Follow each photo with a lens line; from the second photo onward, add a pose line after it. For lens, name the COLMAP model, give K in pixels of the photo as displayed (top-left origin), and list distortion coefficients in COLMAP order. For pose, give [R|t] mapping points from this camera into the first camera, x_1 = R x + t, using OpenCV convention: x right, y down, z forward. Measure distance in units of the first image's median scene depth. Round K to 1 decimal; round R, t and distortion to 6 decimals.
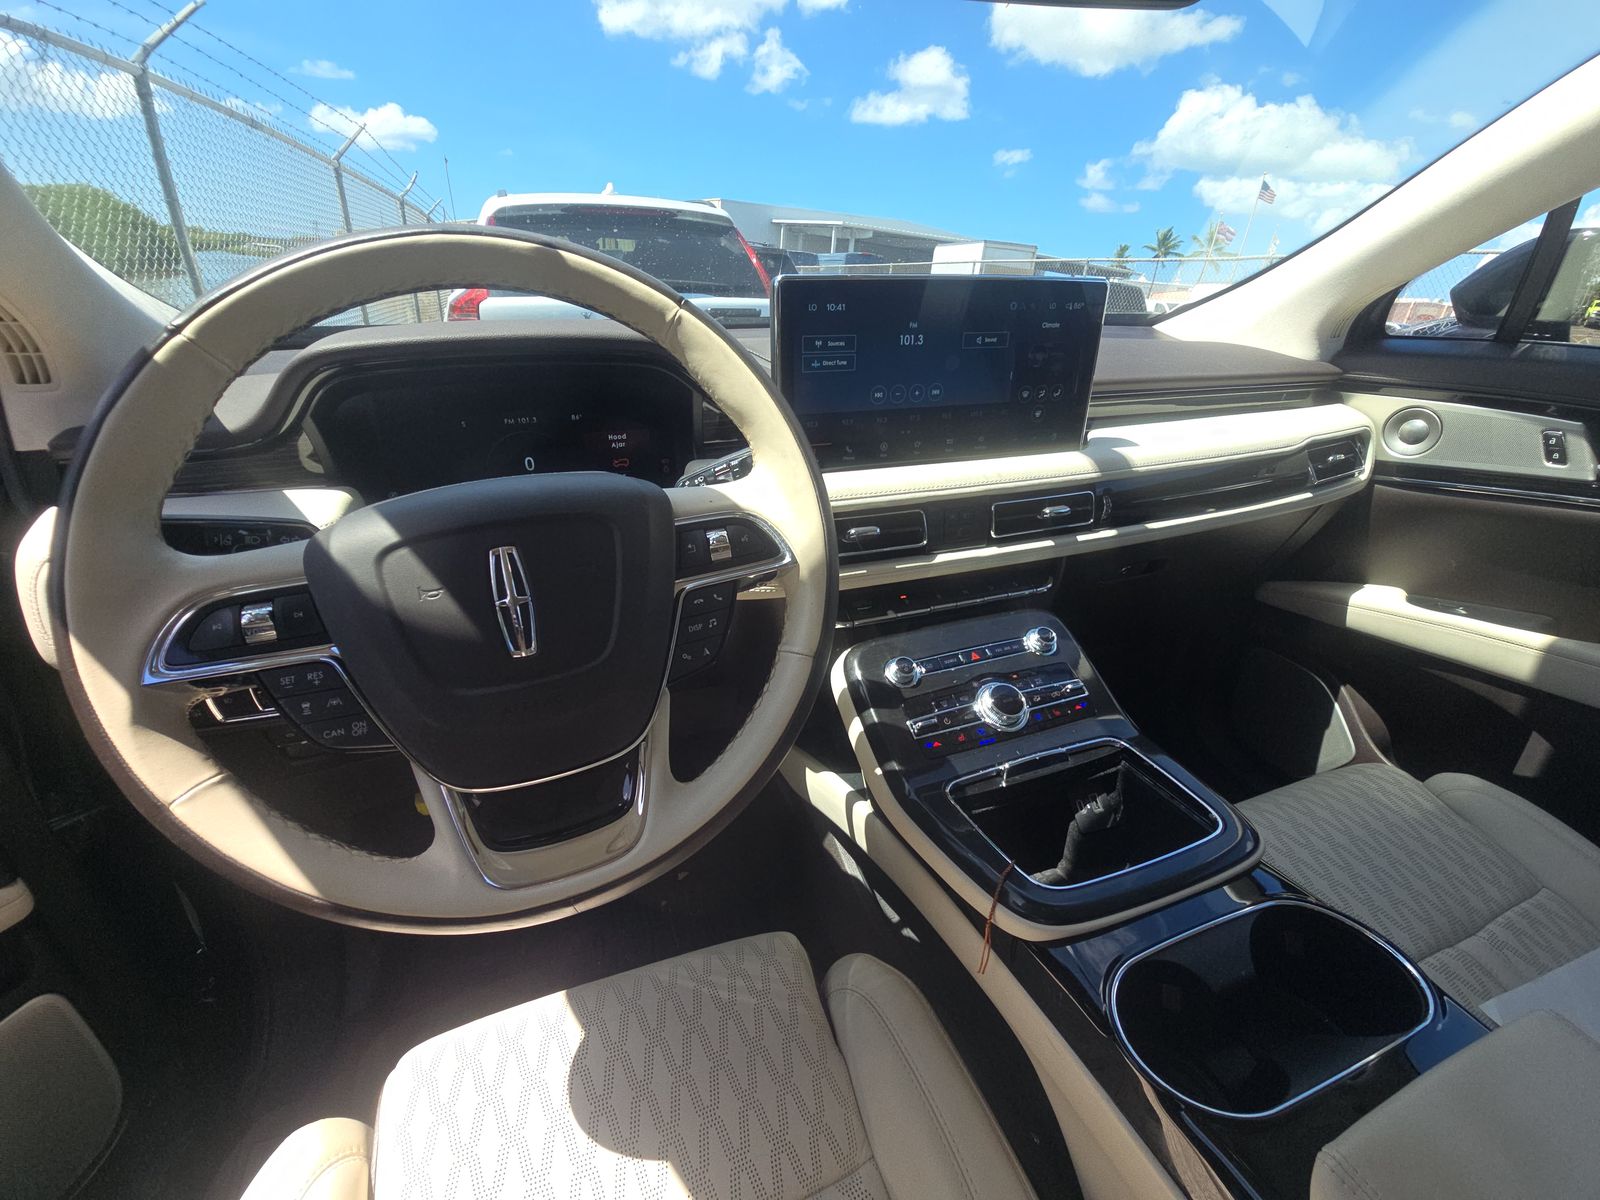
lens RADIAL K [[651.4, 0, 800.0], [0, 651.4, 600.0], [0, 0, 1]] dist [0.004004, 0.000043]
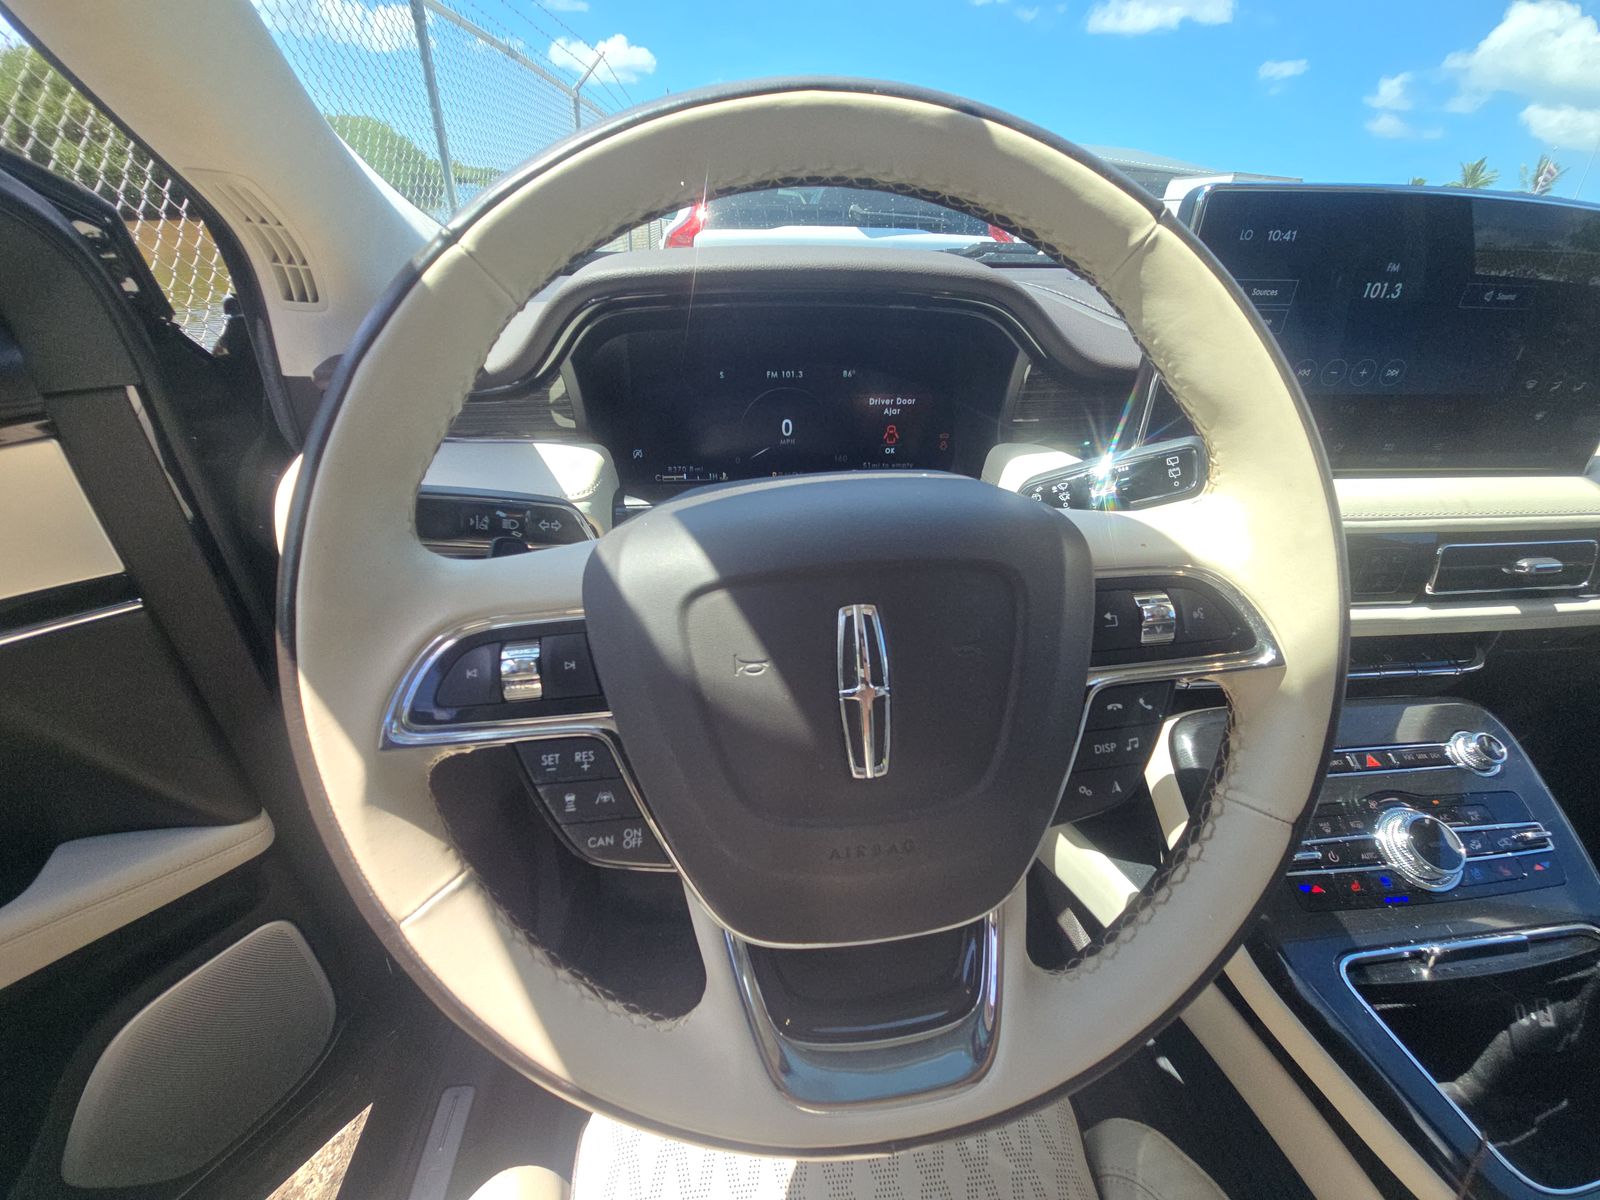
lens RADIAL K [[638.6, 0, 800.0], [0, 638.6, 600.0], [0, 0, 1]] dist [0.027598, -0.016052]
pose [[0.966256, 0.142818, -0.214365, -0.286964], [-0.124922, 0.987618, 0.094899, -0.105215], [0.225263, -0.064918, 0.972133, 0.285392]]
